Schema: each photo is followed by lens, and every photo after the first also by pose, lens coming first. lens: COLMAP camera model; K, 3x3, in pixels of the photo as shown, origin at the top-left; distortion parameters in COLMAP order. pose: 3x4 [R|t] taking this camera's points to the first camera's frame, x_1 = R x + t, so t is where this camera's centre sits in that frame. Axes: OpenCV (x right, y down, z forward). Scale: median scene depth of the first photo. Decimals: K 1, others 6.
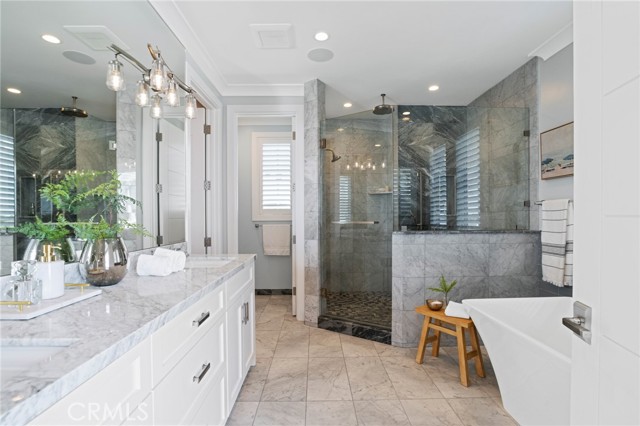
lens RADIAL K [[307.8, 0, 321.6], [0, 307.8, 218.5], [0, 0, 1]] dist [-0.037257, 0.036734]
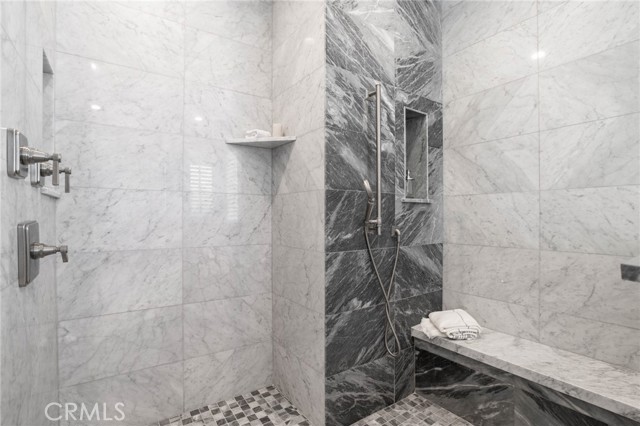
lens RADIAL K [[301.8, 0, 319.2], [0, 301.8, 221.7], [0, 0, 1]] dist [-0.017786, 0.000442]
pose [[0.835453, -0.003670, 0.549549, 0.059524], [0.000444, 0.999982, 0.006002, 0.020862], [-0.549562, -0.004771, 0.835440, 0.846059]]
